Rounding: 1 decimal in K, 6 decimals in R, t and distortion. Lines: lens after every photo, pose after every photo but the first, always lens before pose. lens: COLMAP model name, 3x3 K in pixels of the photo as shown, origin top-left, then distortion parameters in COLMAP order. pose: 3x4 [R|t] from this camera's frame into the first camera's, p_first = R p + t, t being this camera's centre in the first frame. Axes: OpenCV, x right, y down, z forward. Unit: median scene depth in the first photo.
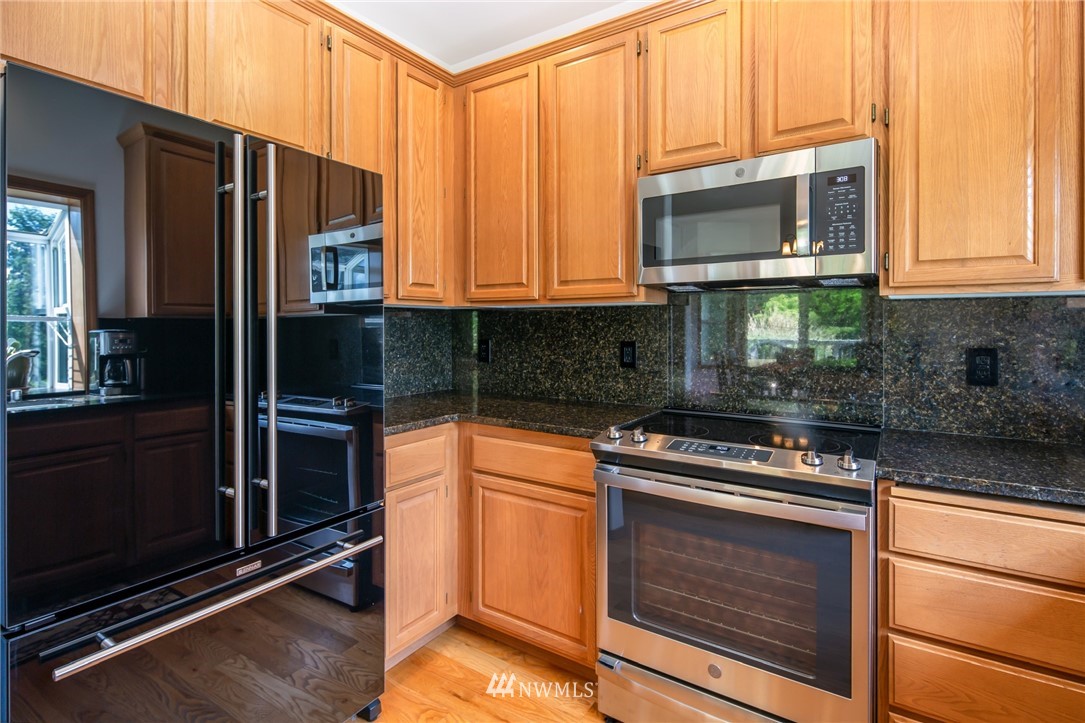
lens RADIAL K [[533.8, 0, 536.2], [0, 533.8, 324.9], [0, 0, 1]] dist [0.001422, 0.000065]
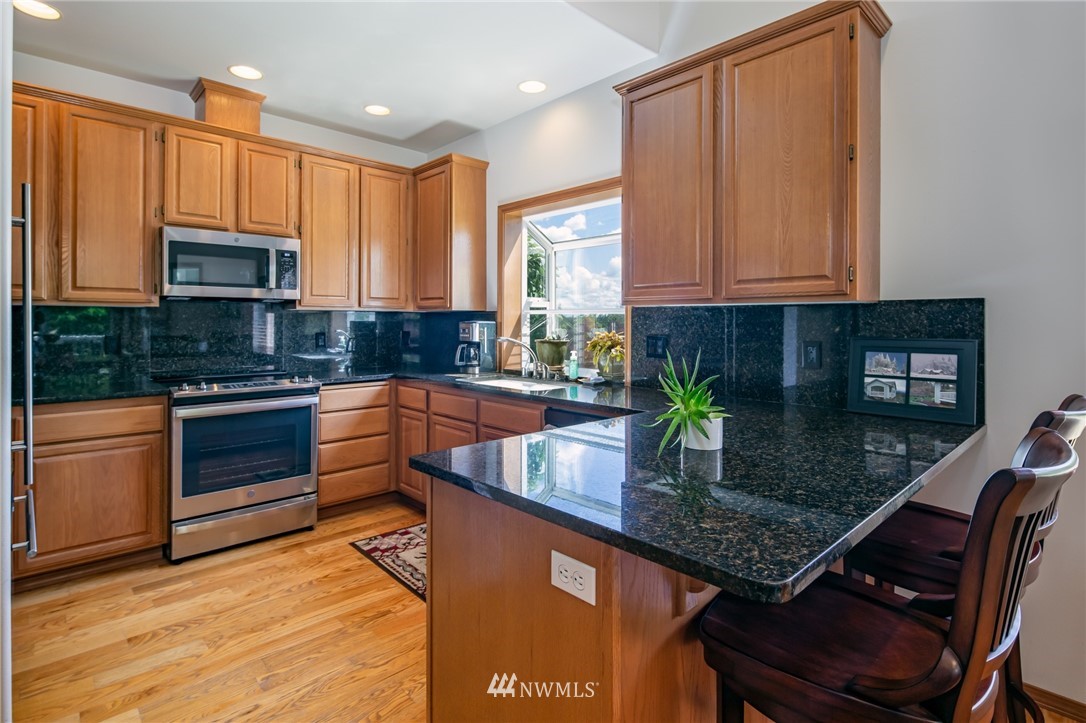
lens RADIAL K [[534.3, 0, 536.7], [0, 534.3, 324.8], [0, 0, 1]] dist [0.001422, 0.000065]
pose [[0.228483, -0.001118, 0.973547, -1.145410], [-0.001185, 0.999998, 0.001427, 0.005485], [-0.973547, -0.001479, 0.228482, -0.420014]]
